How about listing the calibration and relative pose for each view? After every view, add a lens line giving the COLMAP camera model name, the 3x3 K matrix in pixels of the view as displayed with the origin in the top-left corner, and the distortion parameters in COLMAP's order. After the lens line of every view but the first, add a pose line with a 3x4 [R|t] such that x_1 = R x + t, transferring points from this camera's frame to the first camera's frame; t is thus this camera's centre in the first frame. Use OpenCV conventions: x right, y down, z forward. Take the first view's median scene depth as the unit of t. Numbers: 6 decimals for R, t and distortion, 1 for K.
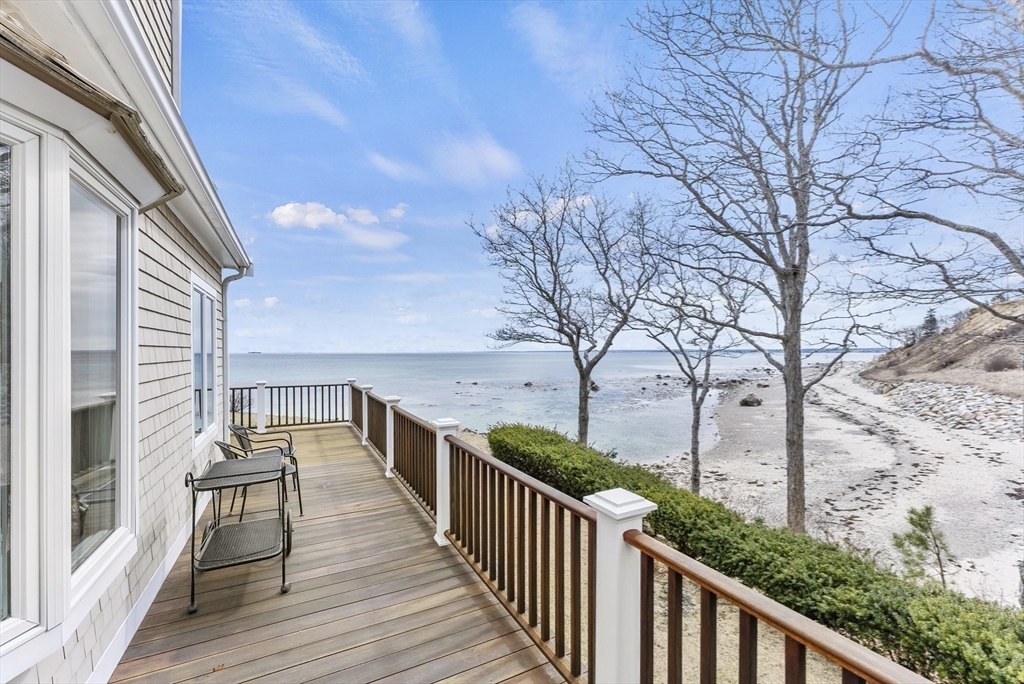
lens RADIAL K [[423.0, 0, 504.0], [0, 423.0, 352.9], [0, 0, 1]] dist [0.003761, -0.001252]
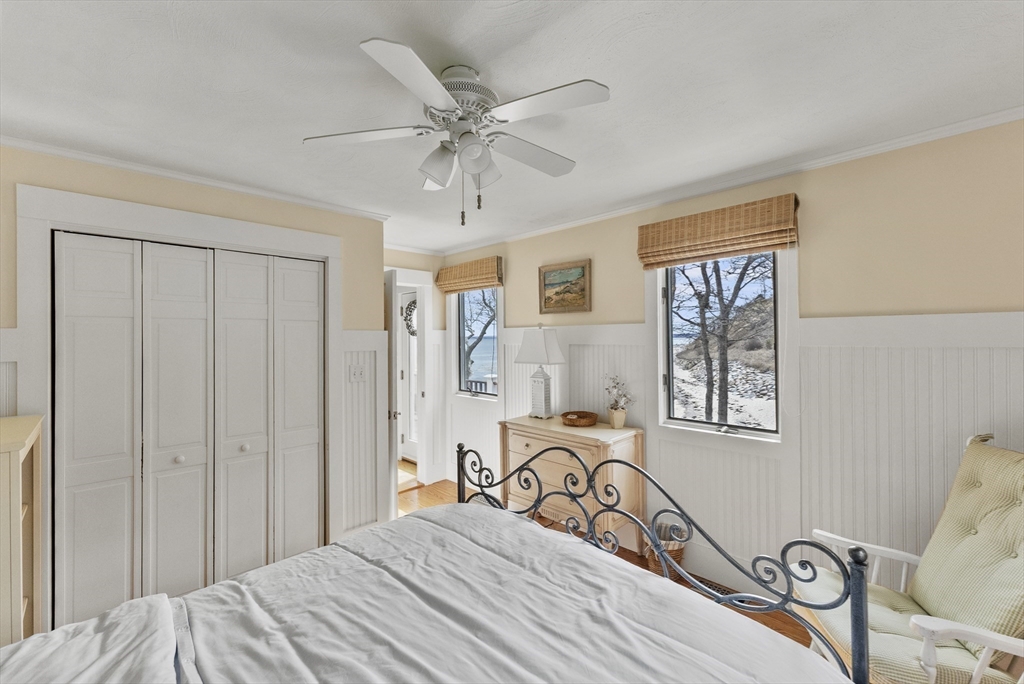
lens RADIAL K [[423.0, 0, 513.5], [0, 423.0, 337.1], [0, 0, 1]] dist [0.003761, -0.001252]
pose [[0.949344, -0.005764, 0.314185, -0.096256], [0.007642, 0.999960, -0.004747, -0.000576], [-0.314145, 0.006907, 0.949350, -0.355192]]
